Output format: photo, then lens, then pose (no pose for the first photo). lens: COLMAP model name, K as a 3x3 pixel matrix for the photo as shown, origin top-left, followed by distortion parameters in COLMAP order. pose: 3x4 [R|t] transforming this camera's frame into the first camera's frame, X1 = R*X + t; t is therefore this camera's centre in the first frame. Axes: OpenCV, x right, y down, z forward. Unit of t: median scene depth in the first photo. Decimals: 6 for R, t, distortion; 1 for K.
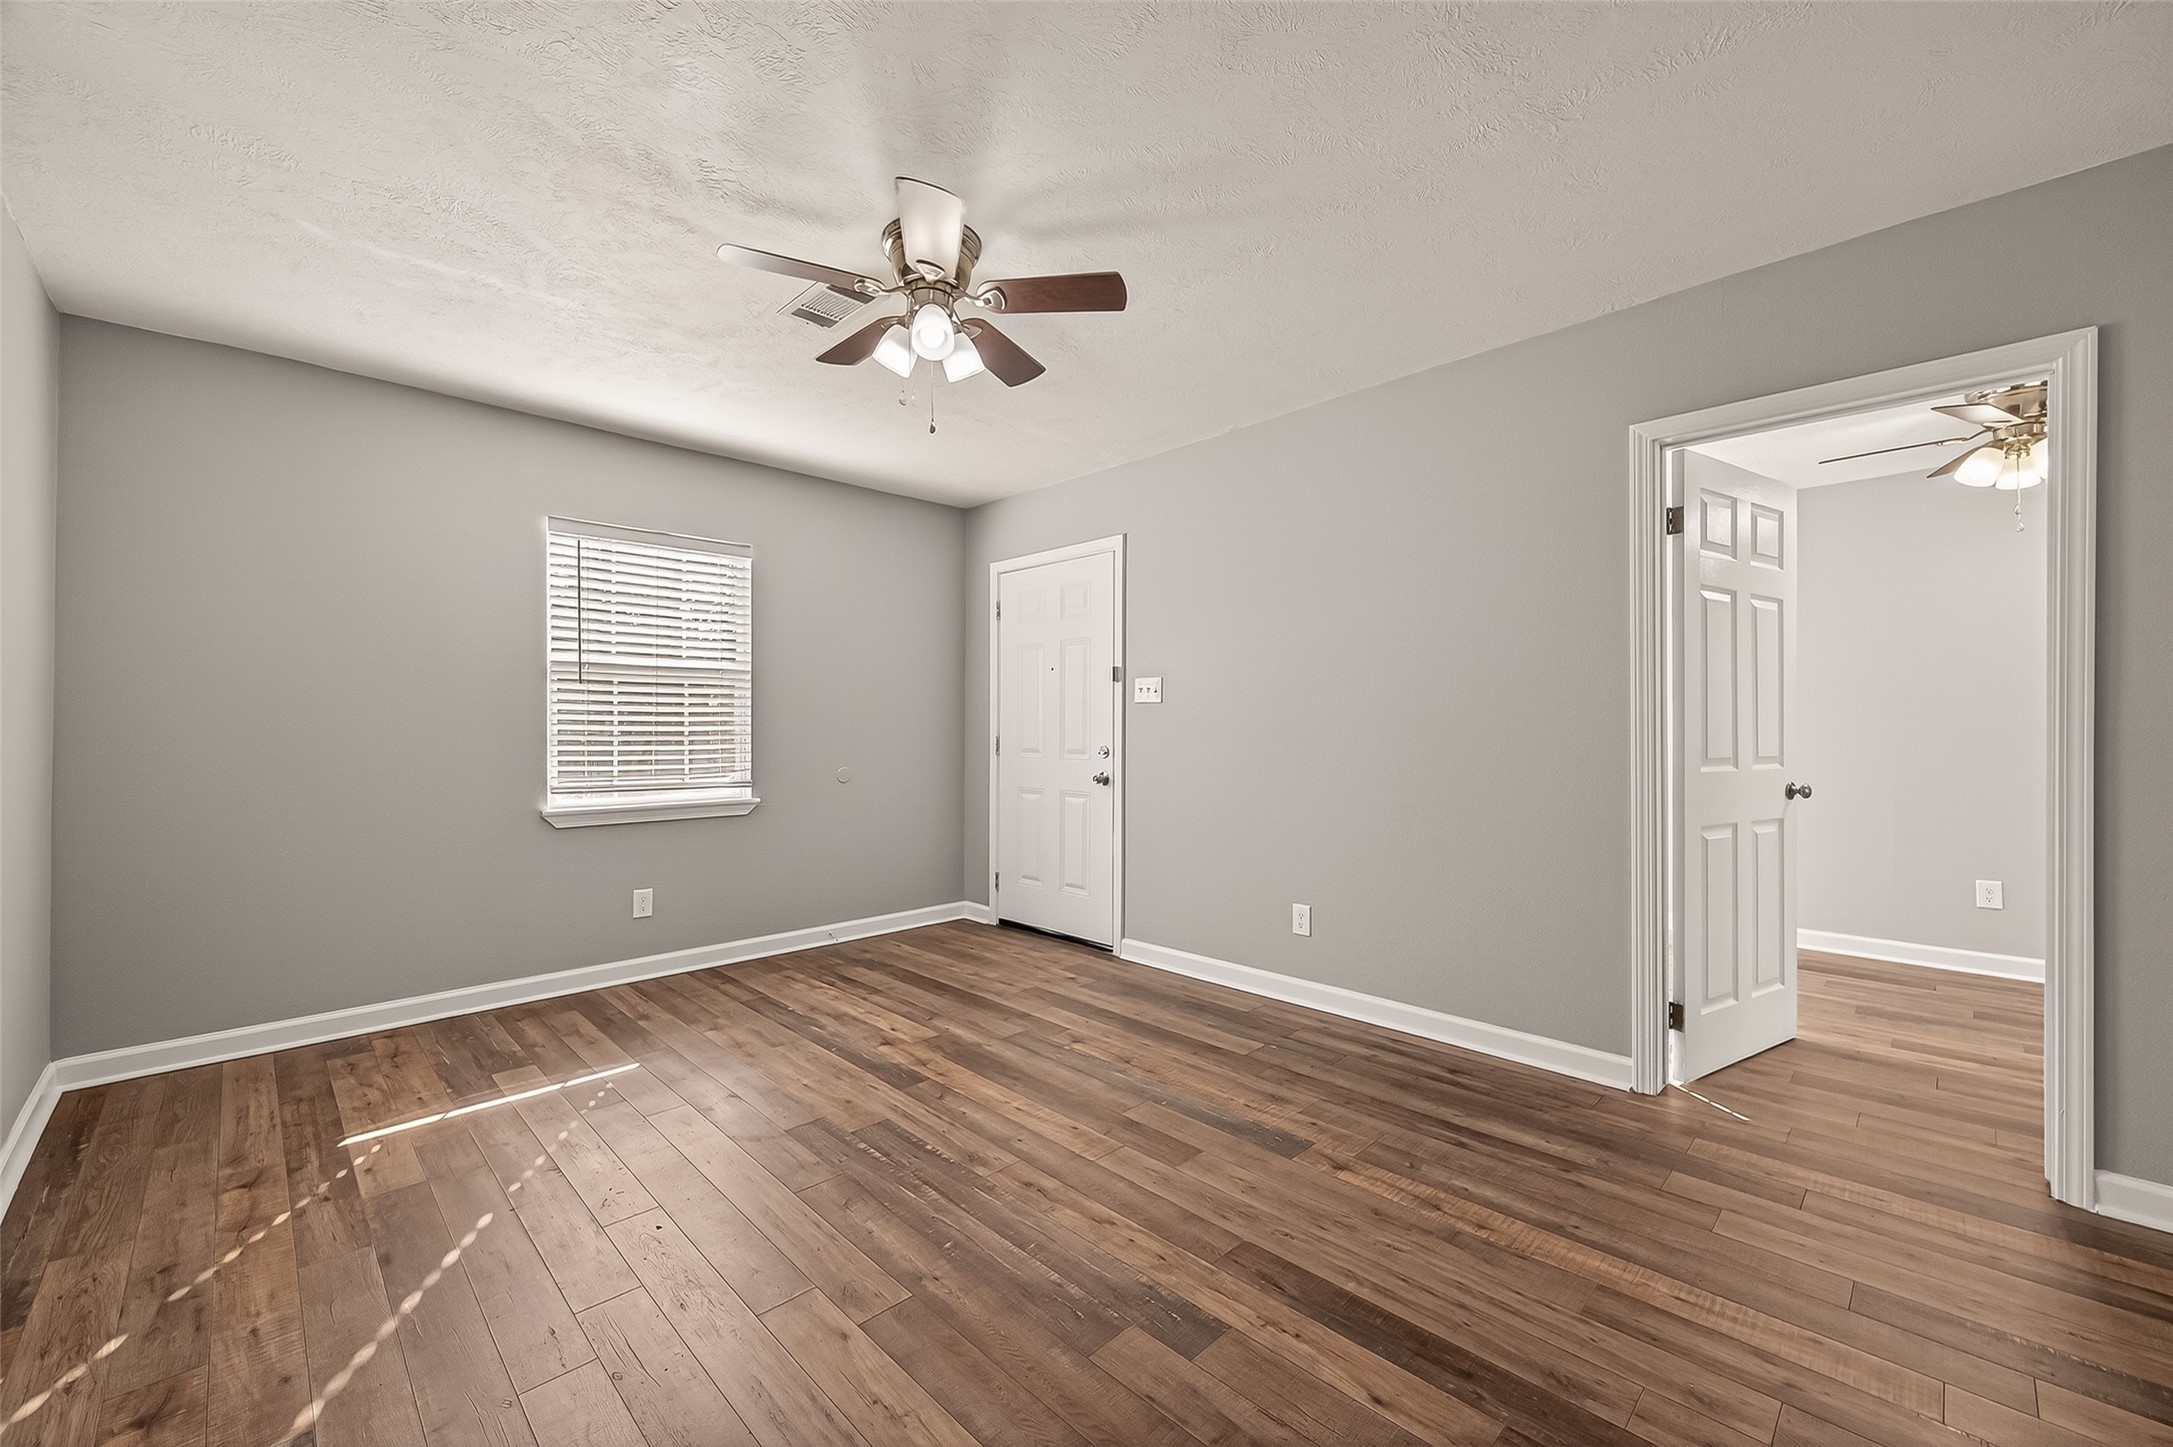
lens RADIAL K [[857.0, 0, 1078.1], [0, 857.0, 714.3], [0, 0, 1]] dist [0.000131, -0.000300]
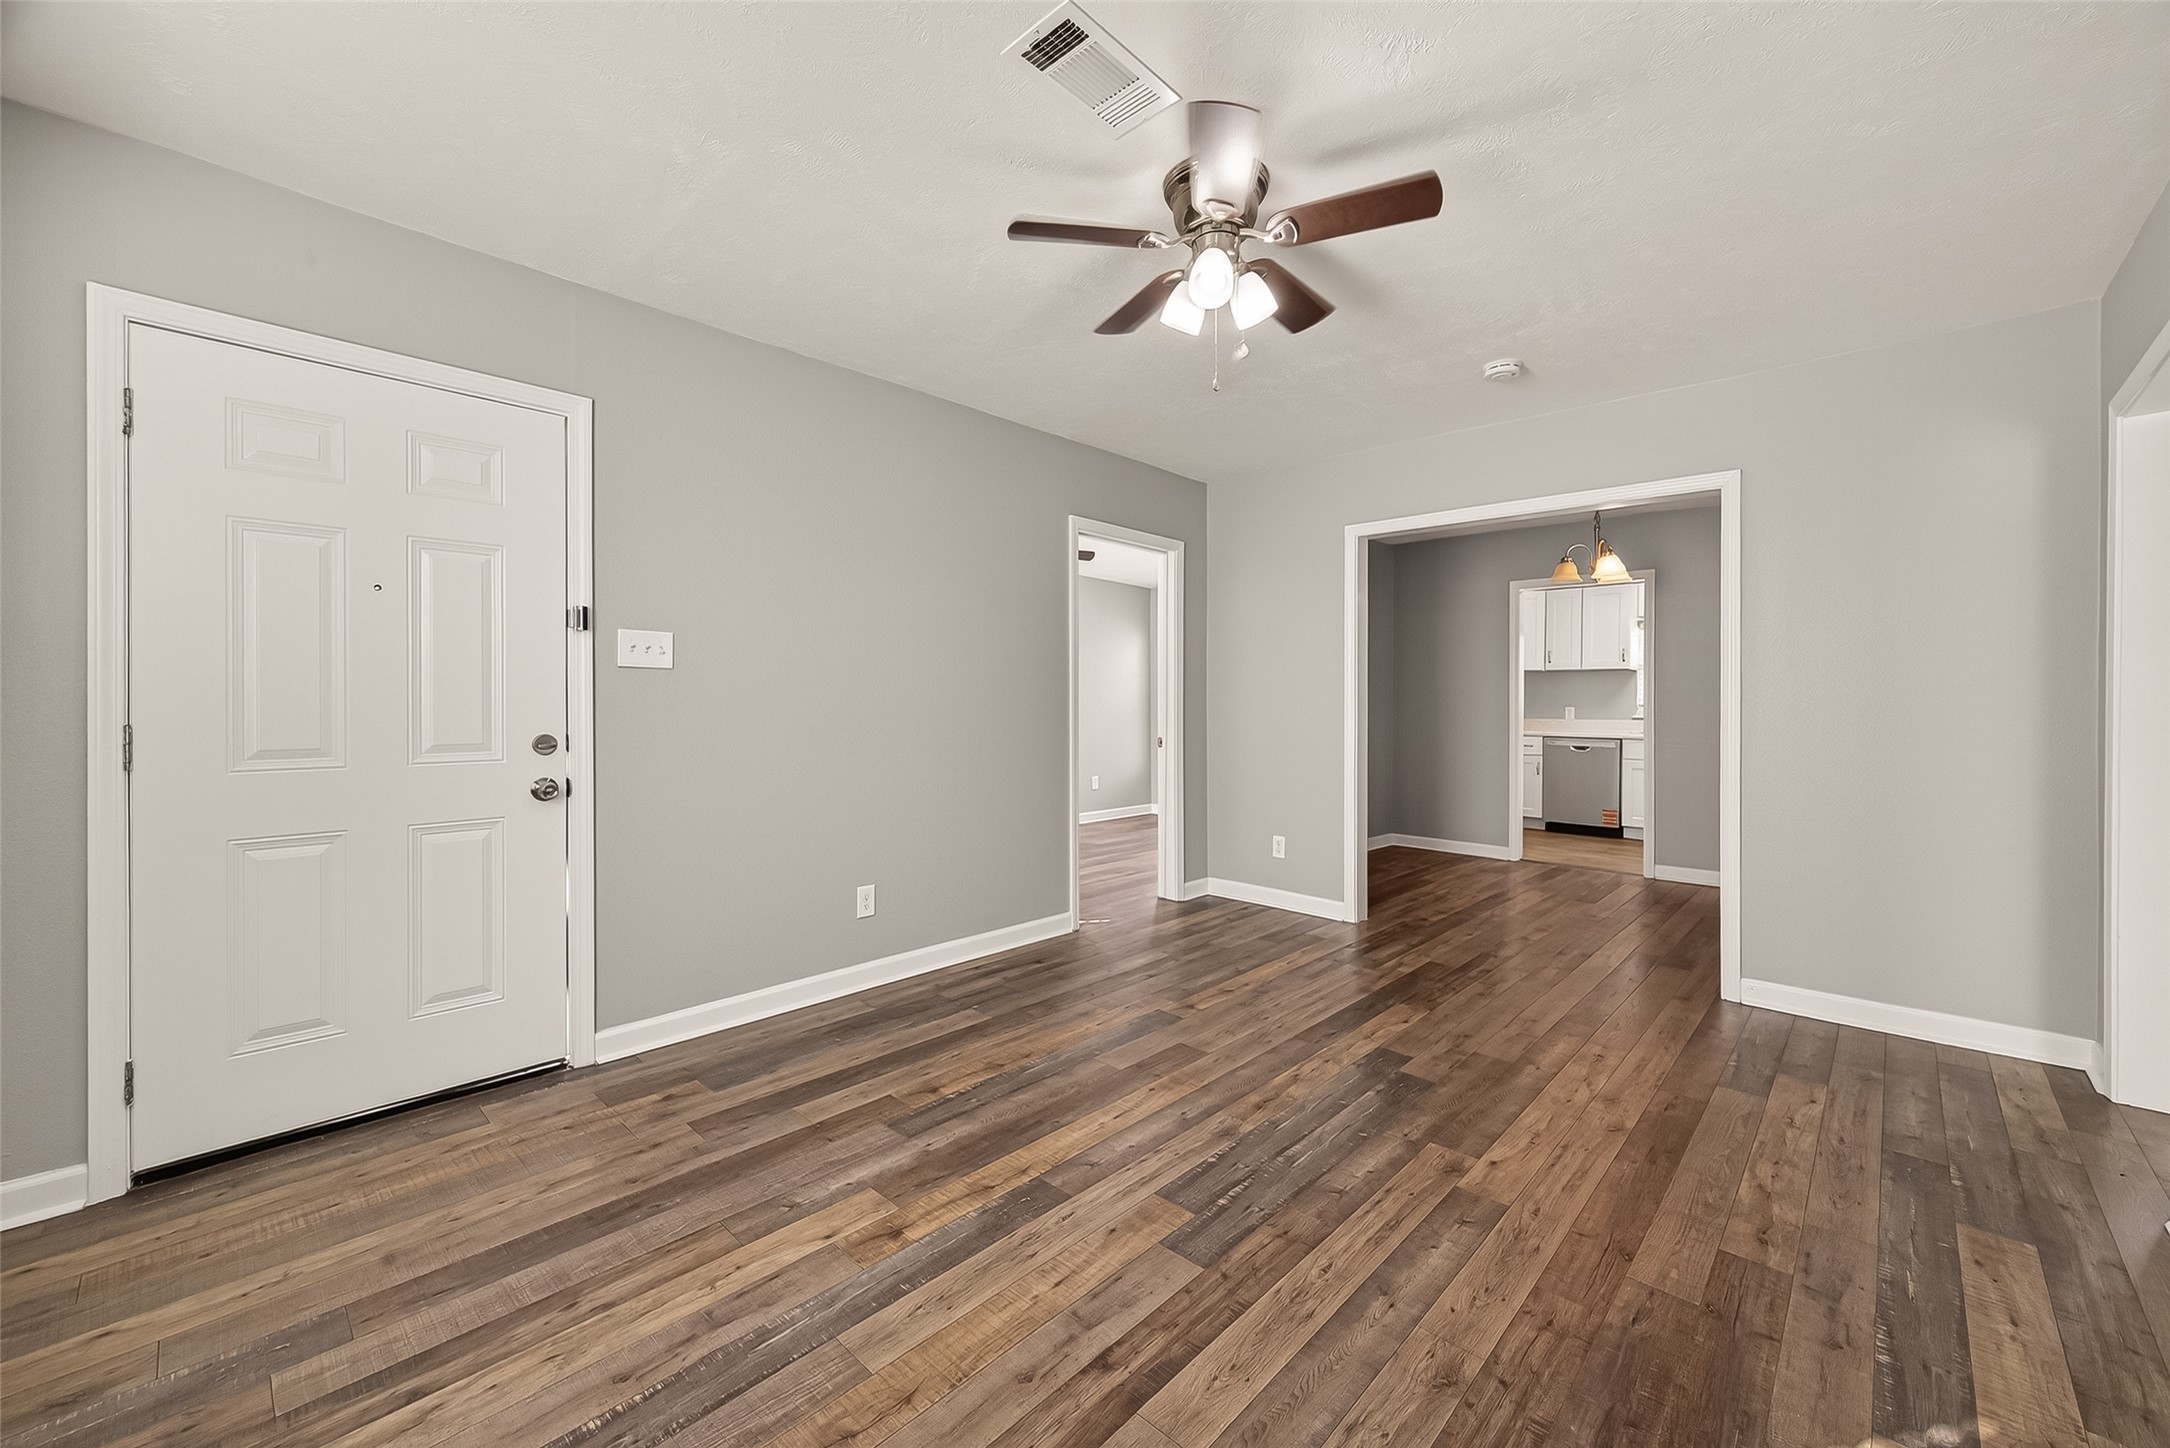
lens RADIAL K [[895.8, 0, 1089.8], [0, 895.8, 702.7], [0, 0, 1]] dist [0.001584, 0.000019]
pose [[-0.060702, -0.002689, 0.998152, -0.868550], [-0.018023, 0.999836, 0.001598, 0.009783], [-0.997993, -0.017893, -0.060740, 0.921256]]
